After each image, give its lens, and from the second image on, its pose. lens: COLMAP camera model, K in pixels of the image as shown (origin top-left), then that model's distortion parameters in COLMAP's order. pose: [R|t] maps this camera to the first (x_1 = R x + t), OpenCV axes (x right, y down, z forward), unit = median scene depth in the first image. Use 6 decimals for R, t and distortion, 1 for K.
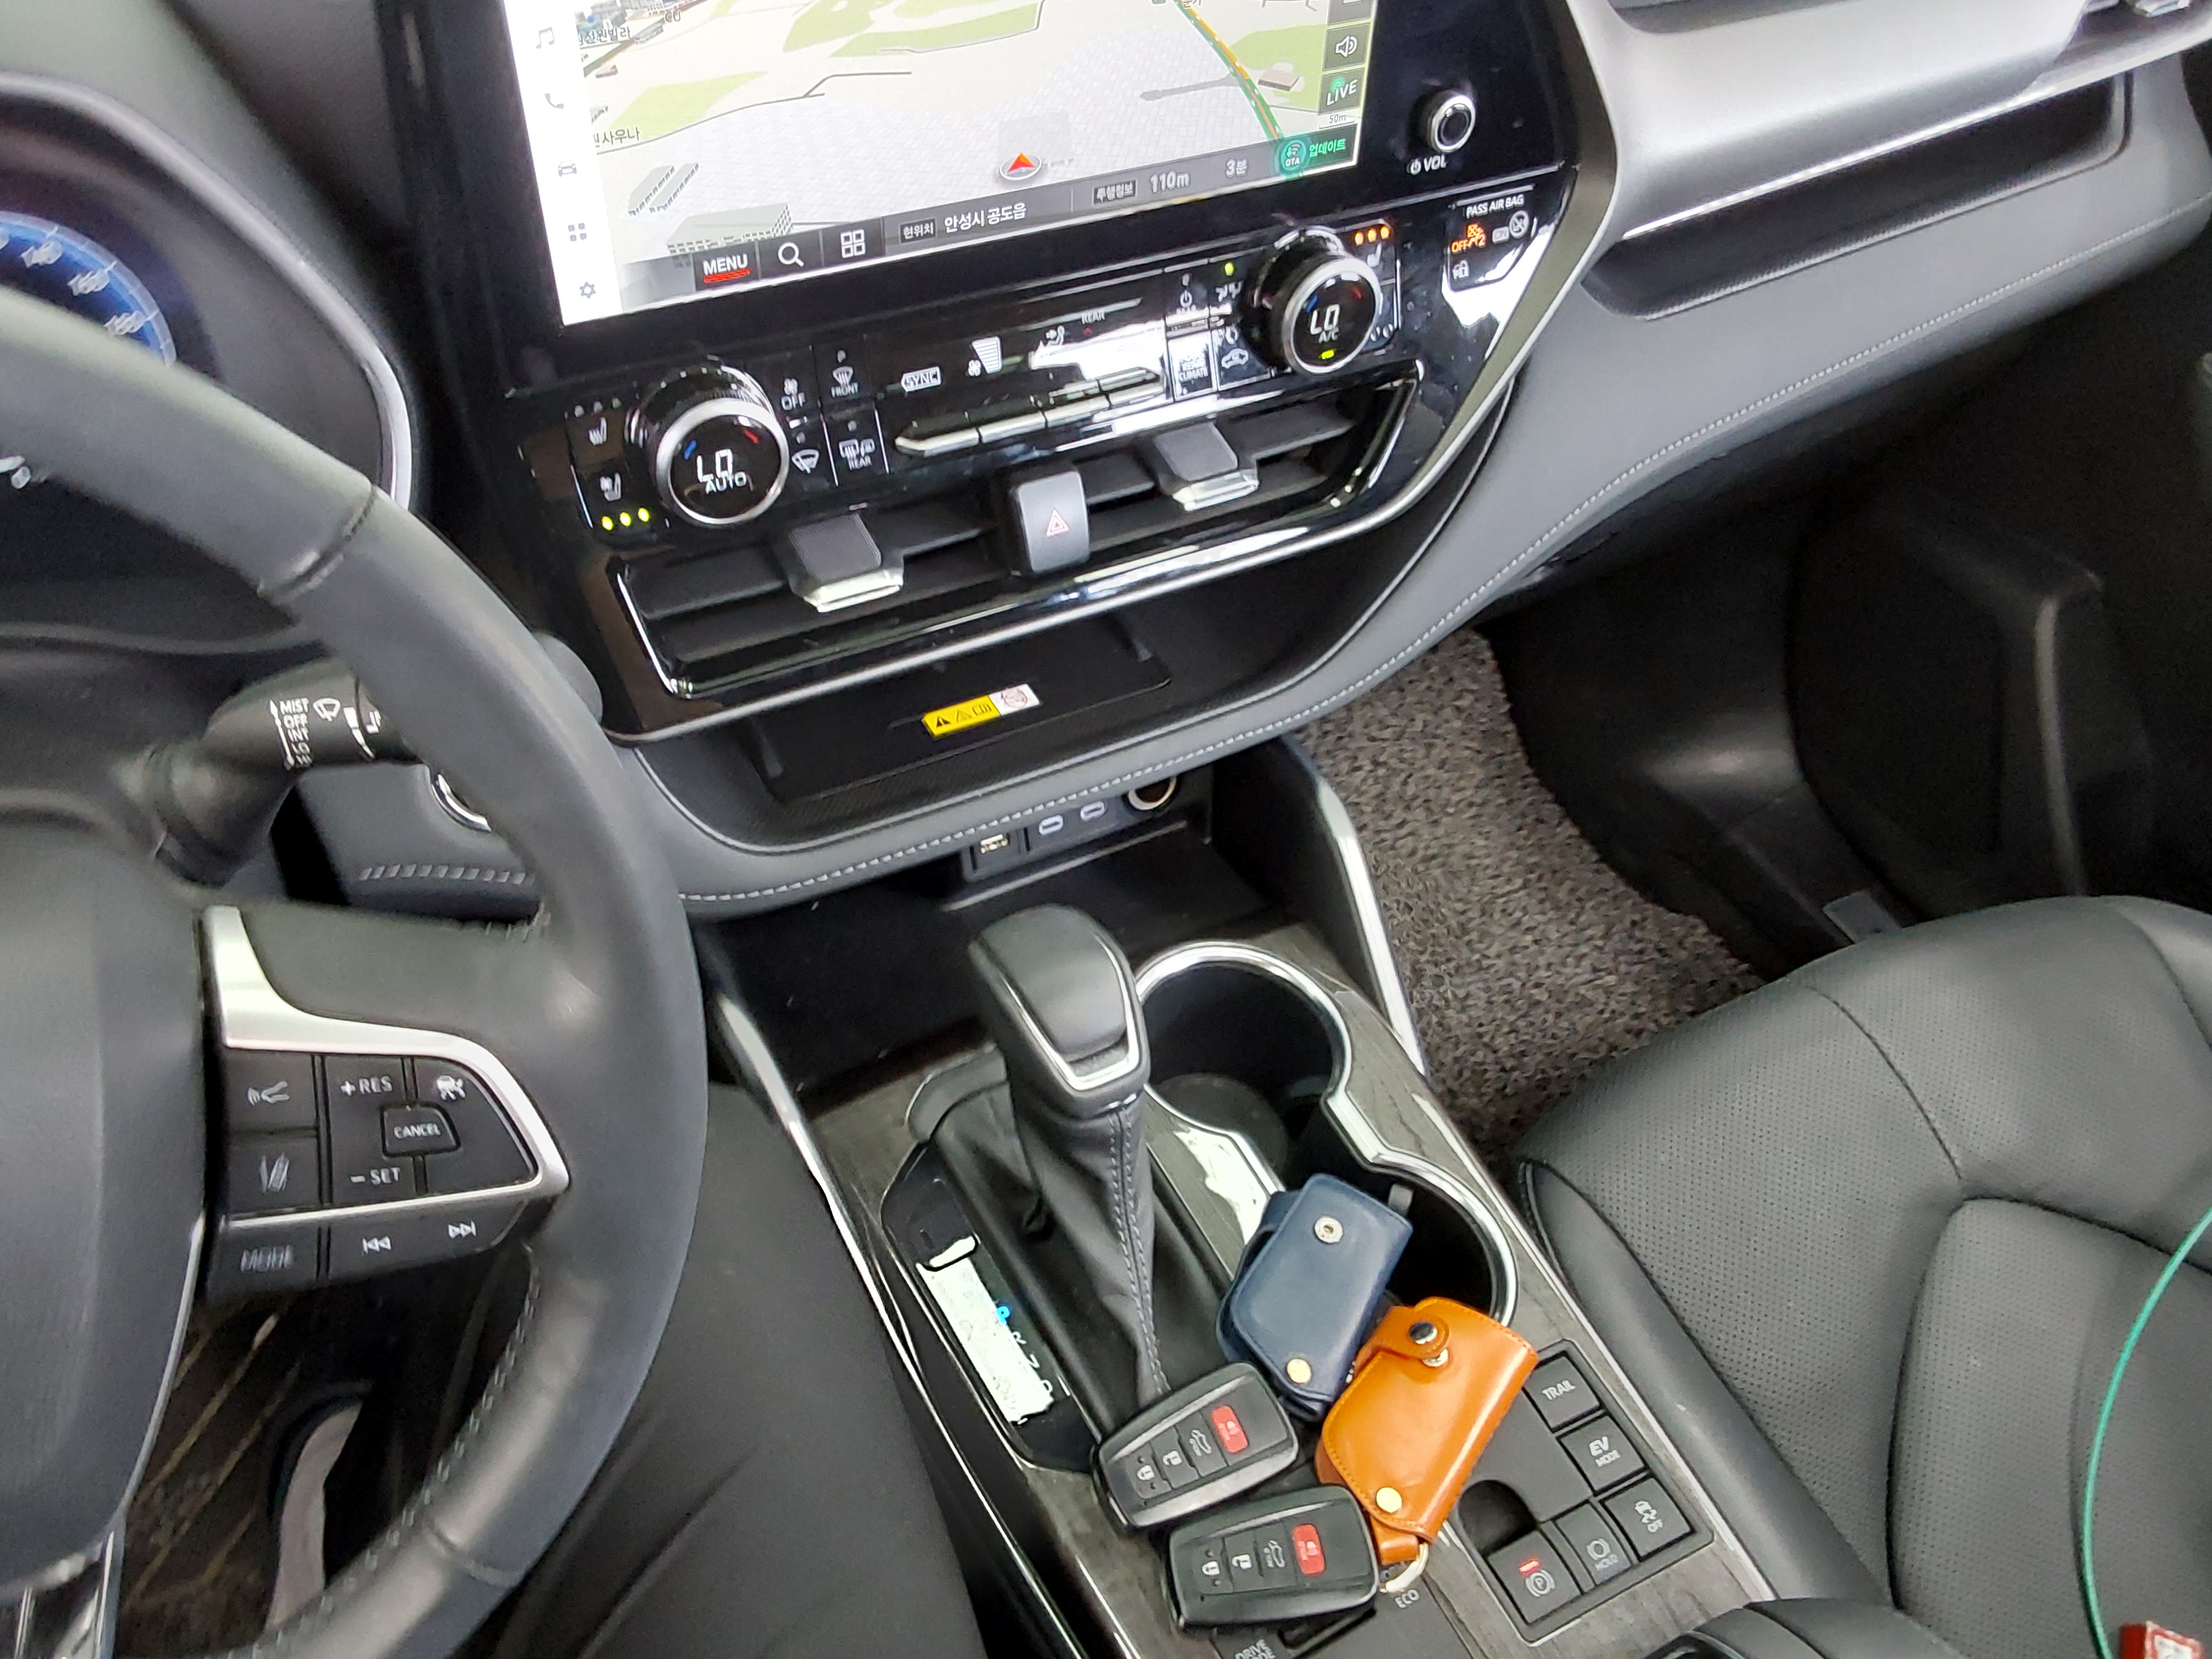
lens RADIAL K [[1779.7, 0, 1106.0], [0, 1779.7, 829.5], [0, 0, 1]] dist [0.120573, -0.180419]
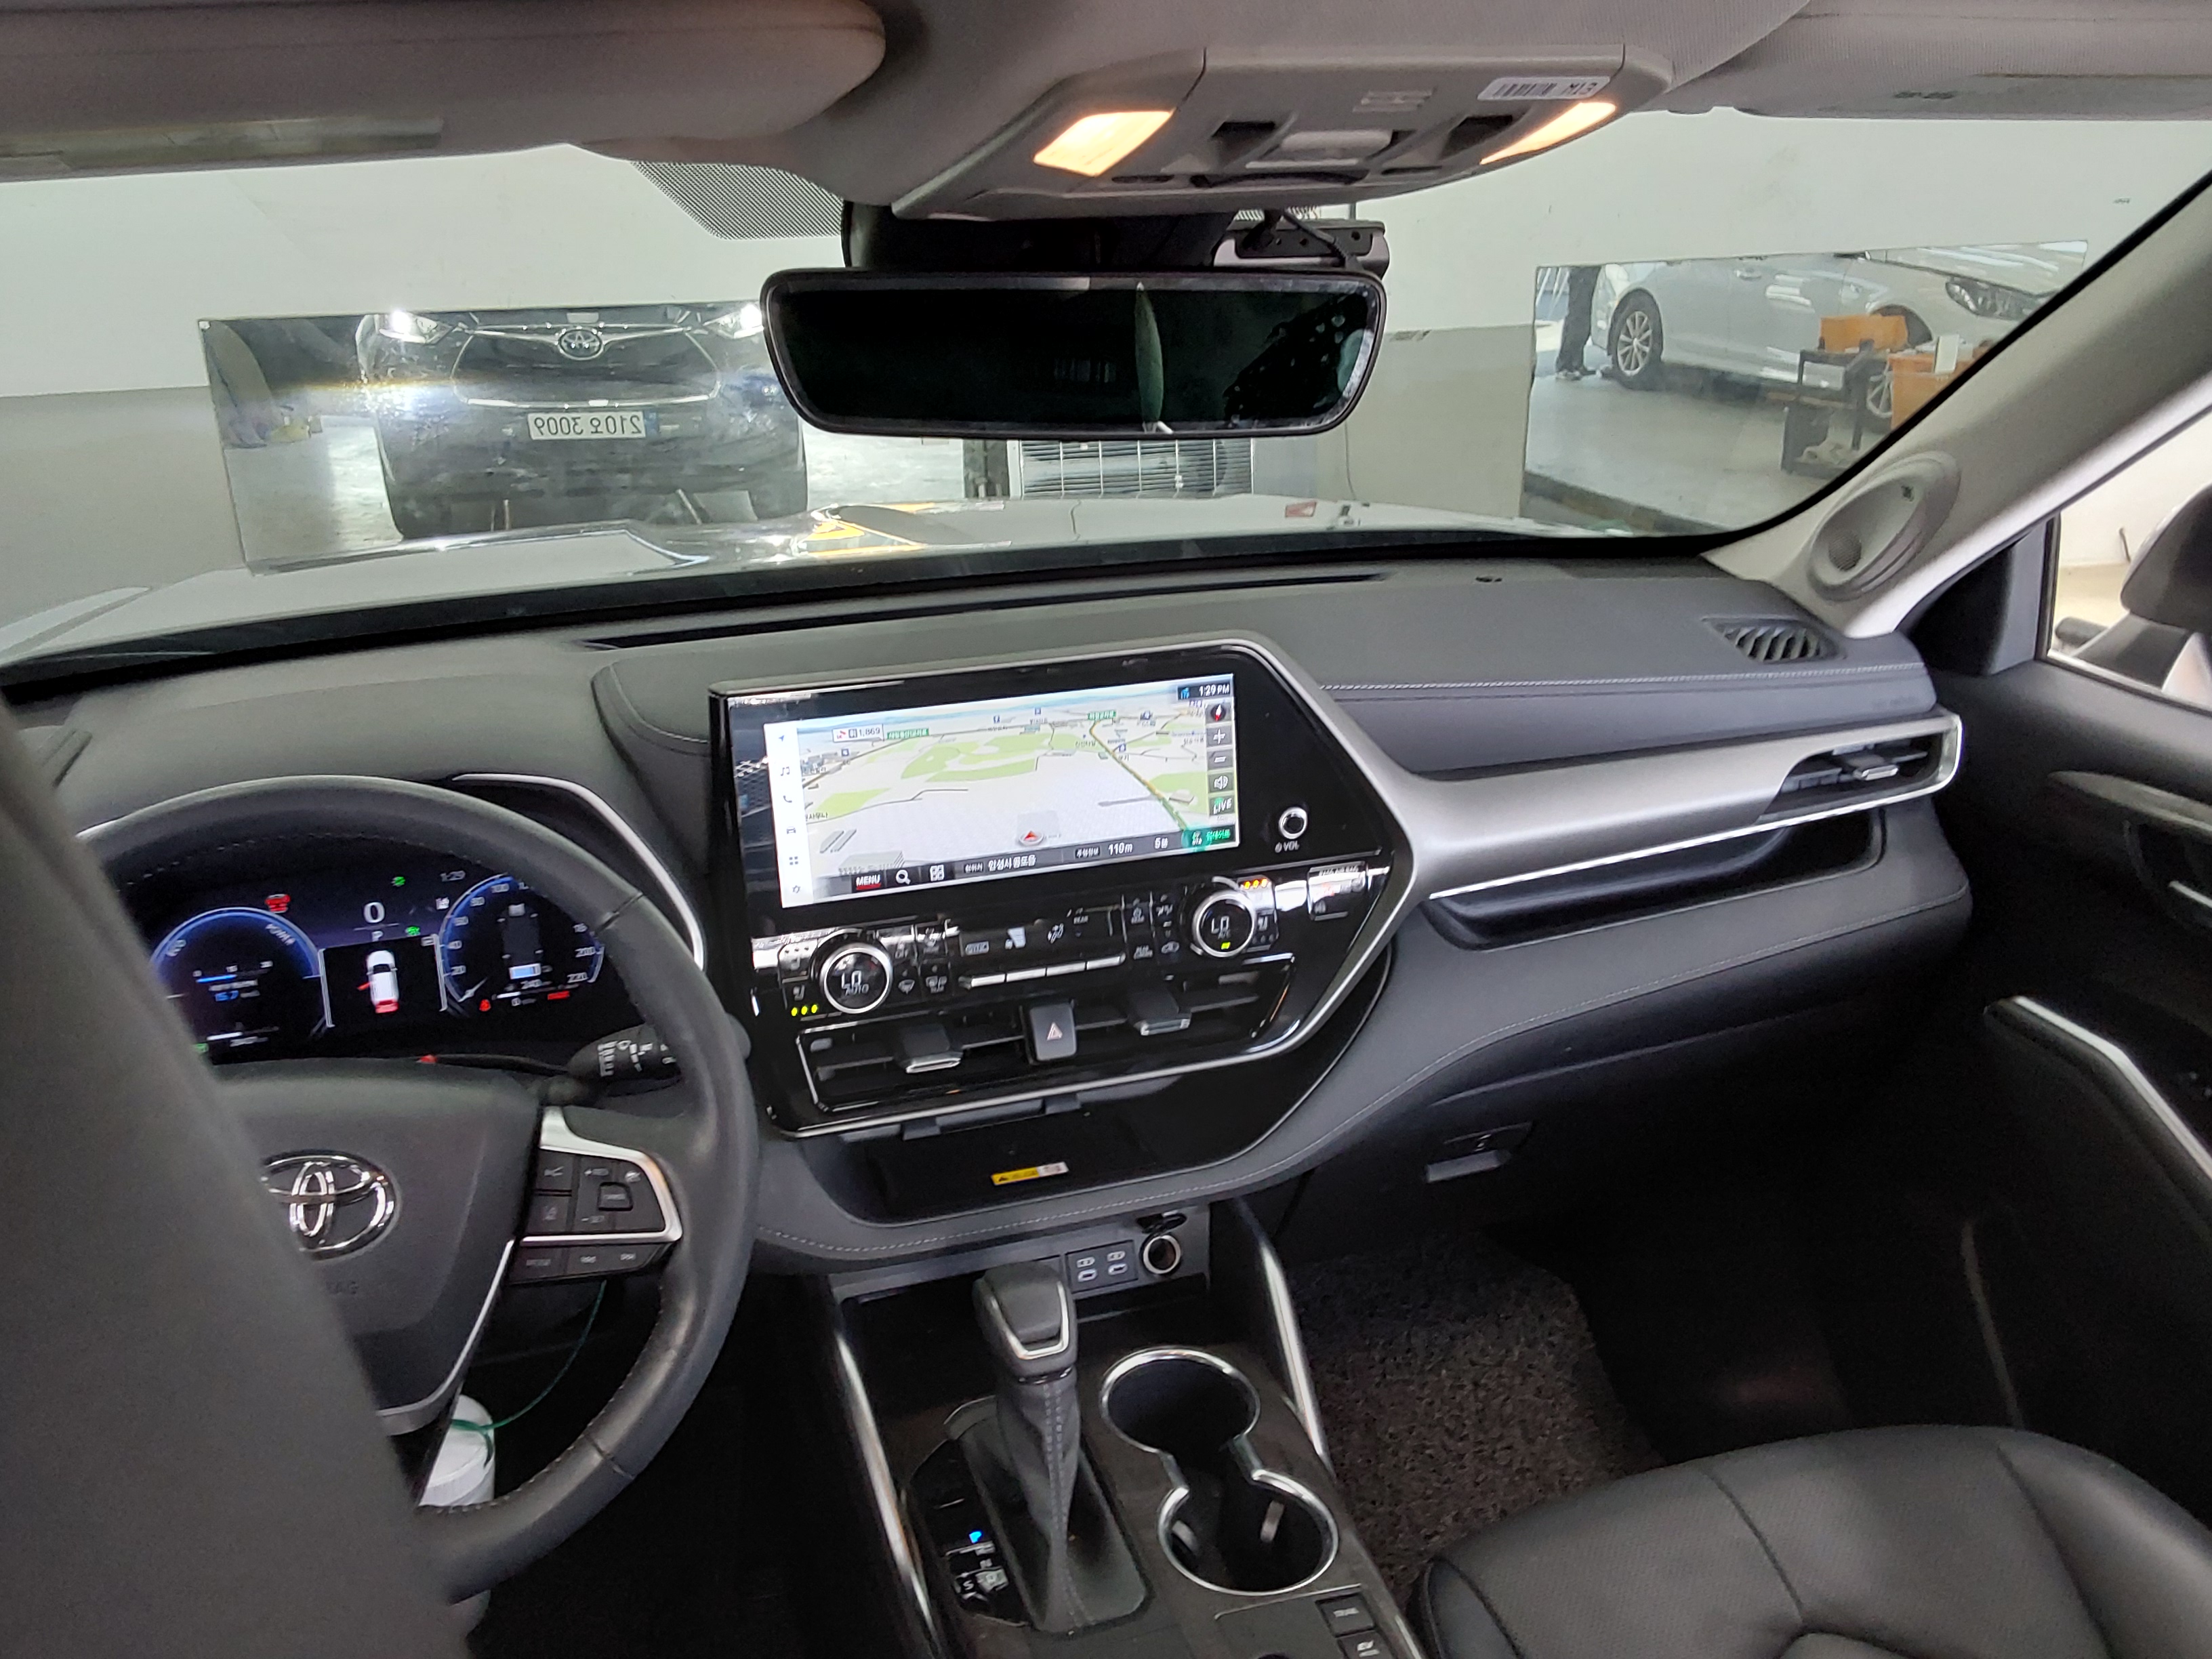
lens RADIAL K [[1779.7, 0, 1106.0], [0, 1779.7, 829.5], [0, 0, 1]] dist [0.120573, -0.180419]
pose [[0.974917, -0.031420, -0.220339, 0.419143], [-0.074218, 0.887427, -0.454934, 0.446417], [0.209829, 0.459876, 0.862836, -0.571669]]
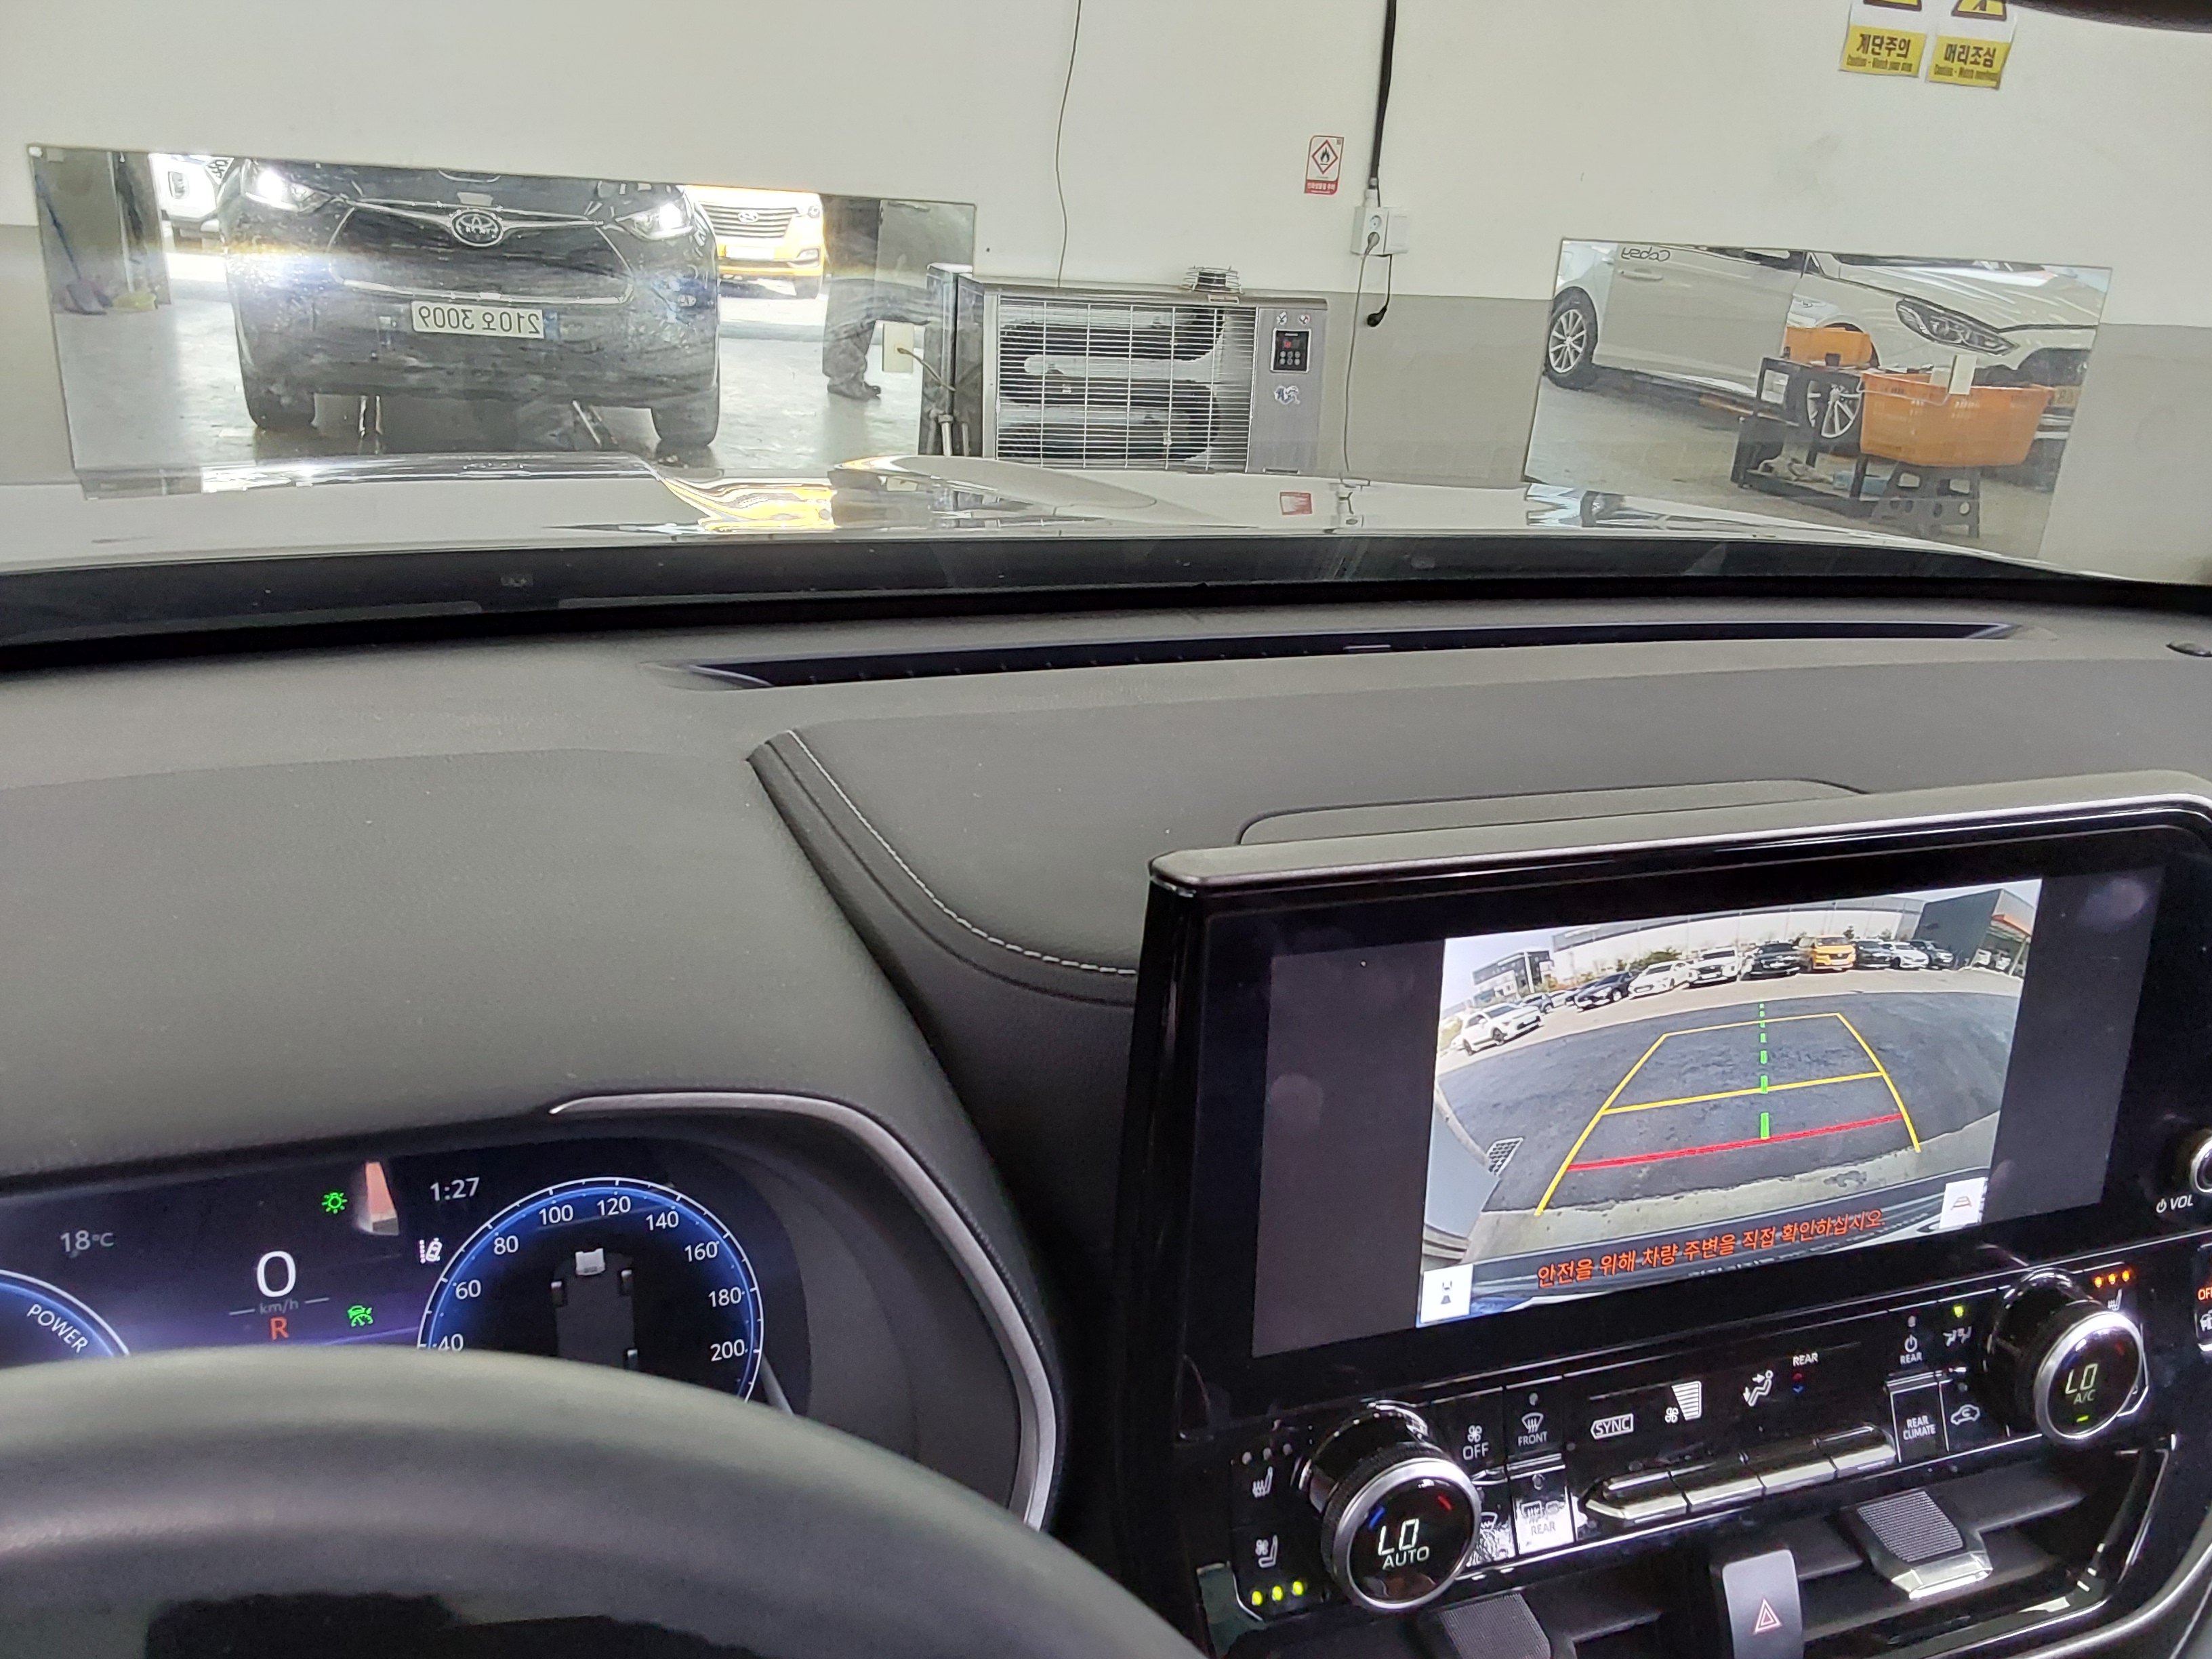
lens RADIAL K [[1758.3, 0, 1124.1], [0, 1758.3, 840.9], [0, 0, 1]] dist [0.114699, -0.137795]
pose [[0.990562, 0.038591, -0.131520, -0.226798], [-0.092581, 0.895954, -0.434390, -0.112319], [0.101072, 0.442466, 0.891071, 0.117896]]
